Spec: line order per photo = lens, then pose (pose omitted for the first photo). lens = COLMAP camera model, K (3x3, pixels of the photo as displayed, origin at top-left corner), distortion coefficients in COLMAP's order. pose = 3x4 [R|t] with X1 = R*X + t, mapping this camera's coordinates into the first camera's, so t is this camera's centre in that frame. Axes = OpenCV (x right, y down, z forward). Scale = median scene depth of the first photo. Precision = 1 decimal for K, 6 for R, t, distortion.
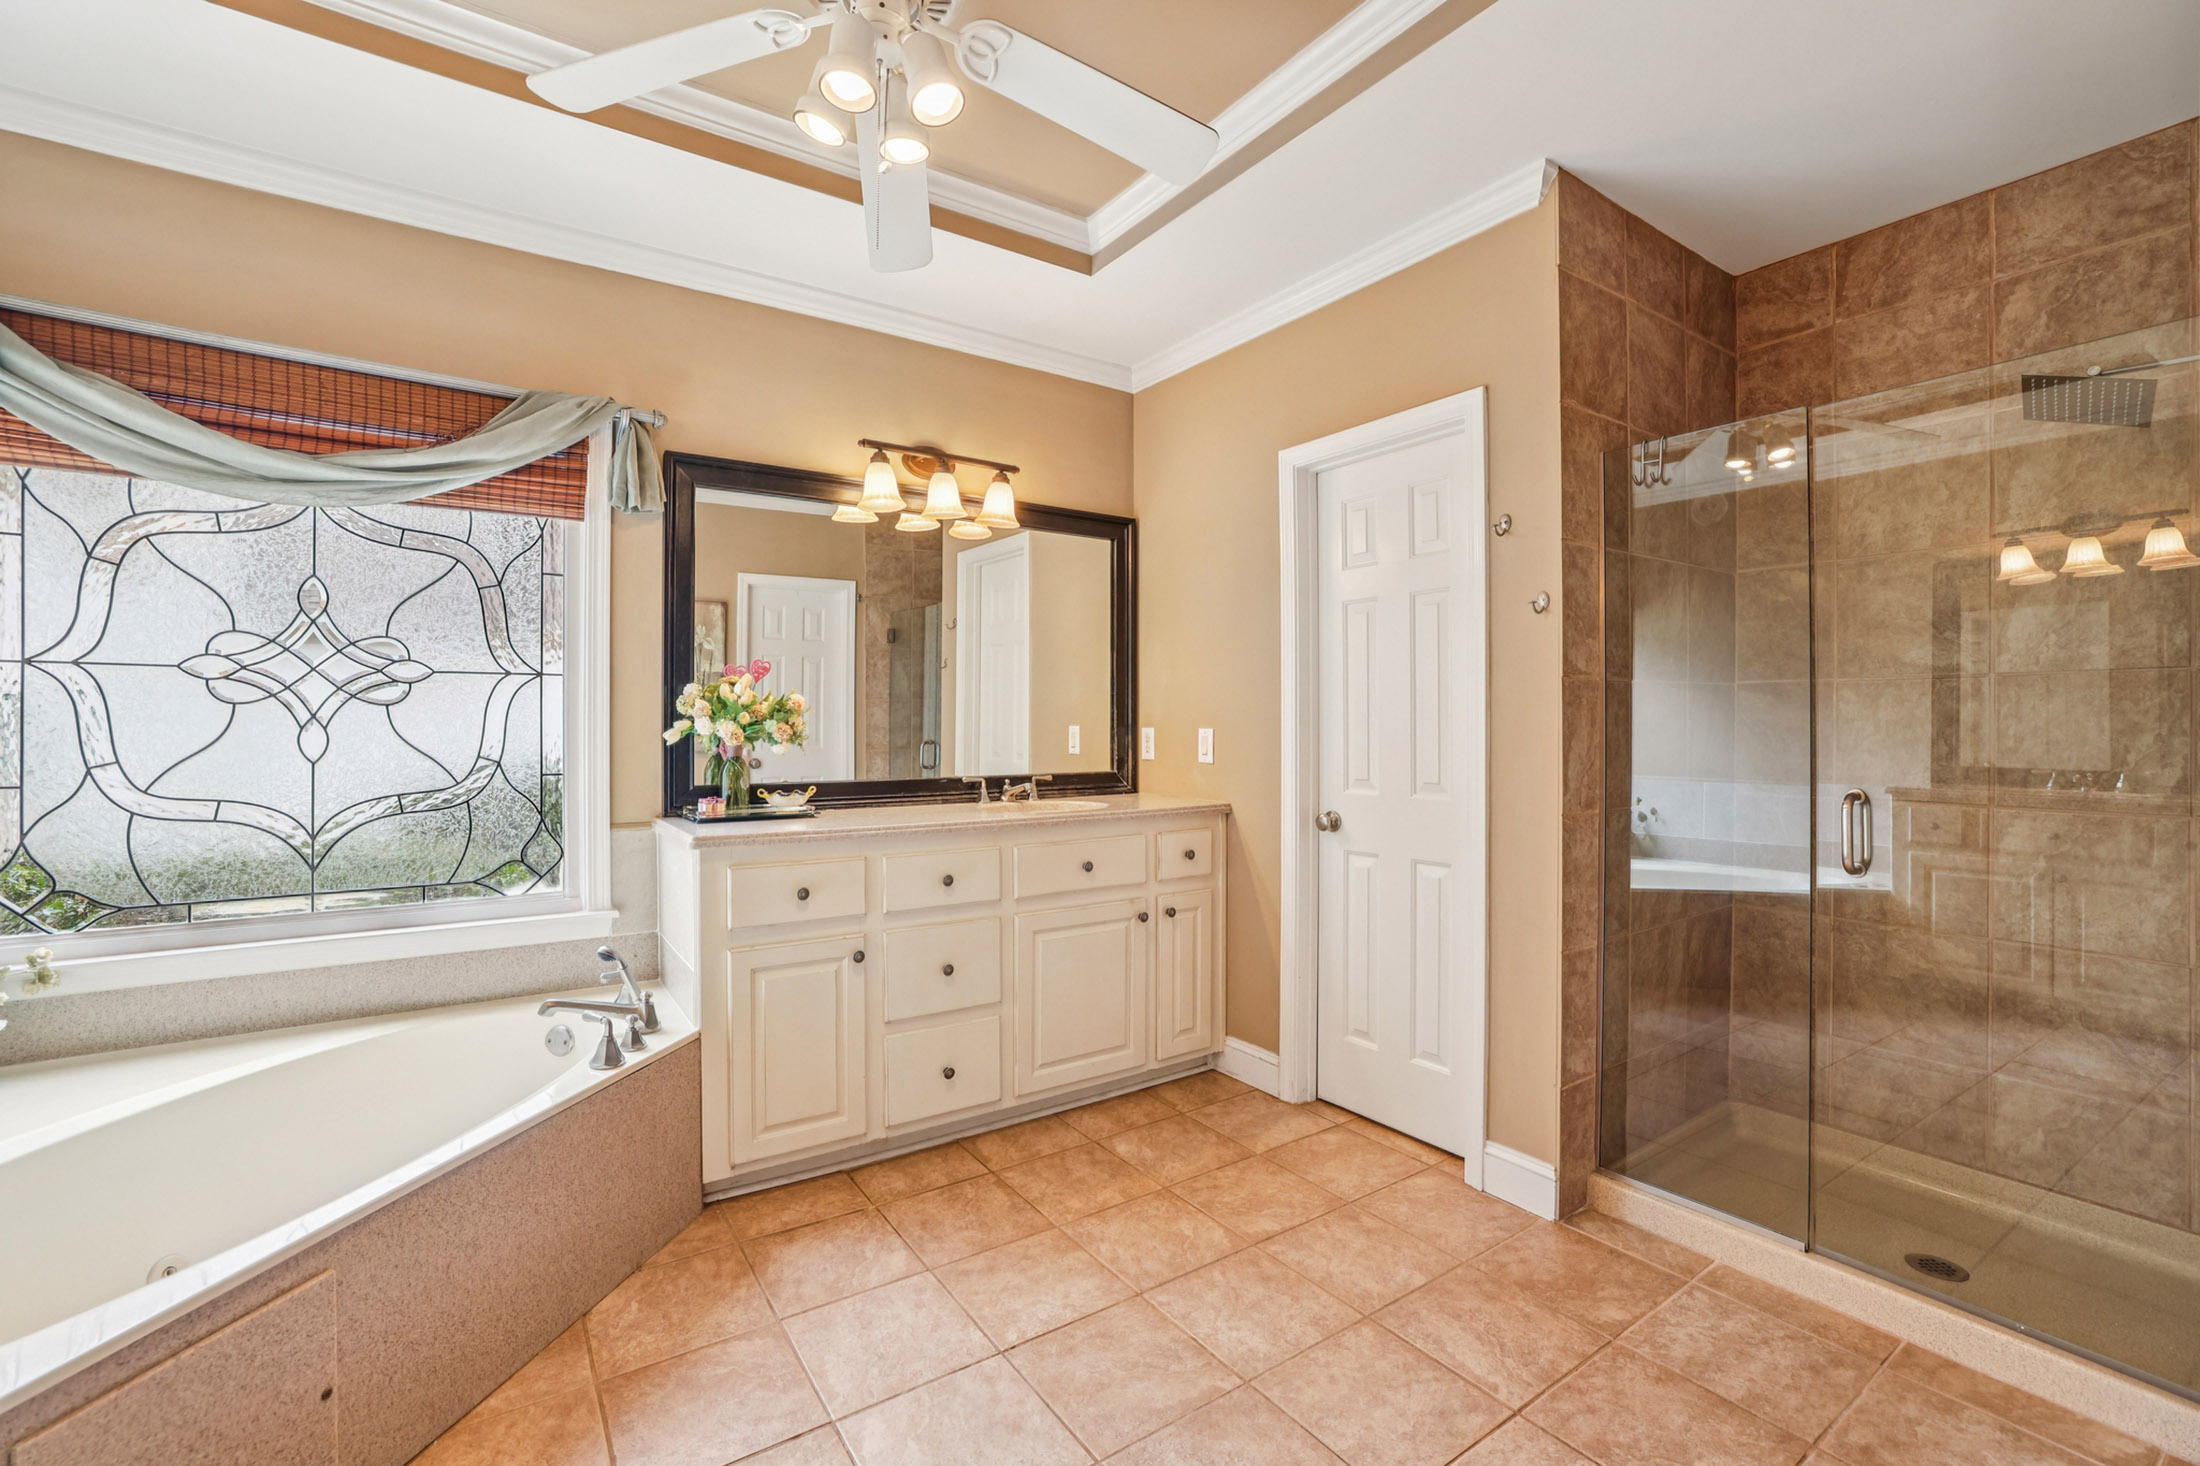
lens RADIAL K [[942.8, 0, 1106.3], [0, 942.8, 717.6], [0, 0, 1]] dist [-0.060583, 0.020597]
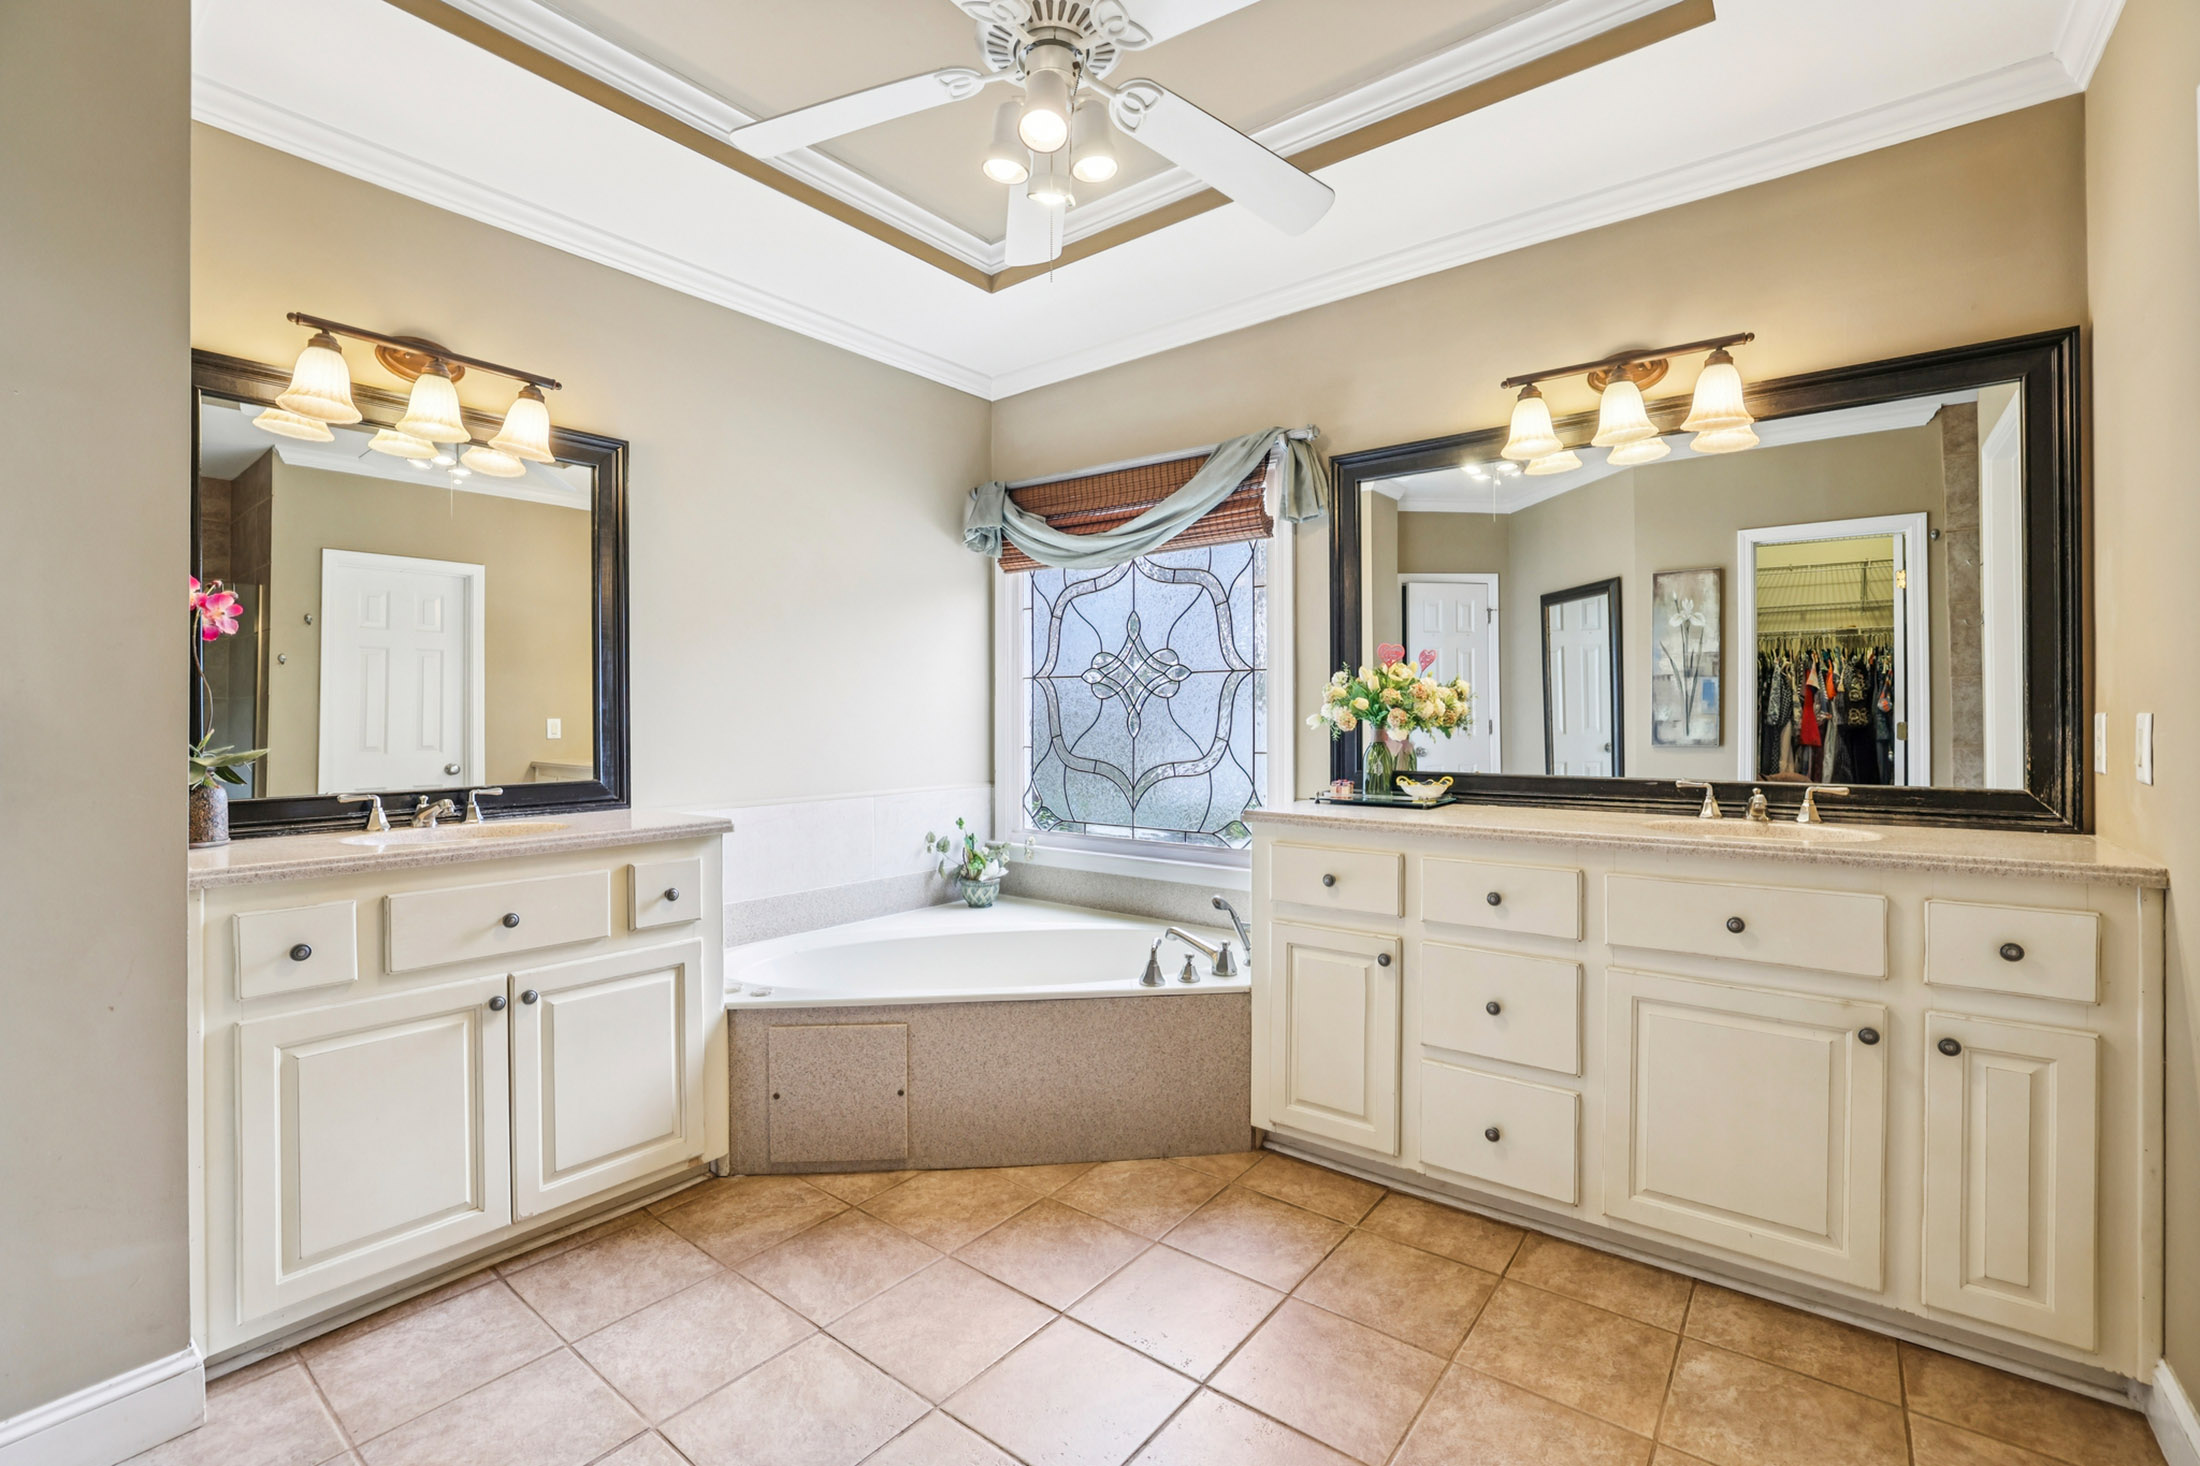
lens RADIAL K [[969.4, 0, 1111.6], [0, 969.4, 710.3], [0, 0, 1]] dist [-0.048511, 0.015883]
pose [[0.288685, -0.007262, -0.957397, 0.565220], [0.008782, 0.999949, -0.004937, 0.011038], [0.957384, -0.006983, 0.288734, 0.464076]]
